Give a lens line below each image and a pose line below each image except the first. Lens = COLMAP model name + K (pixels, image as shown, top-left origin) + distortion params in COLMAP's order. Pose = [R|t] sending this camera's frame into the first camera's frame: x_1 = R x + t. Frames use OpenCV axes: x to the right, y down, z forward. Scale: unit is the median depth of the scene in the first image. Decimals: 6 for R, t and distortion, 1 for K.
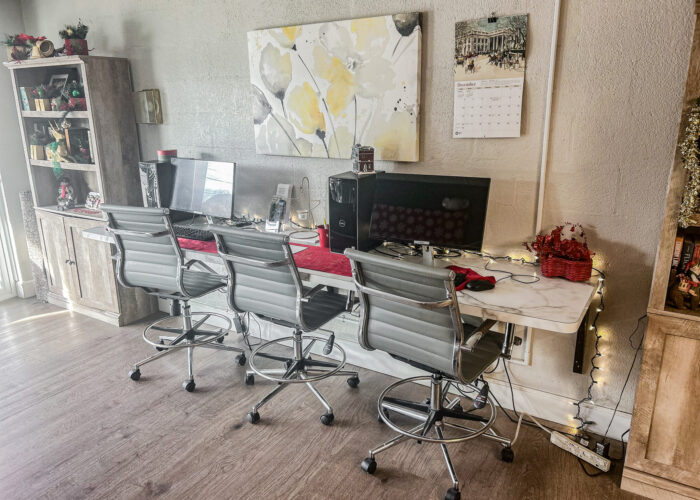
lens RADIAL K [[534.5, 0, 348.9], [0, 534.5, 249.1], [0, 0, 1]] dist [0.030708, -0.016130]
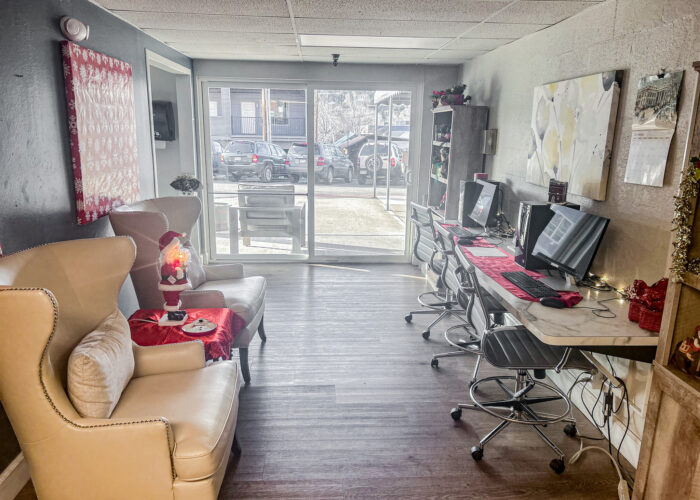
lens RADIAL K [[534.5, 0, 348.0], [0, 534.5, 252.2], [0, 0, 1]] dist [0.030708, -0.016130]
pose [[0.573585, 0.212558, -0.791087, 0.782126], [-0.252633, 0.964573, 0.075998, -0.014078], [0.779215, 0.156264, 0.606964, -0.071085]]
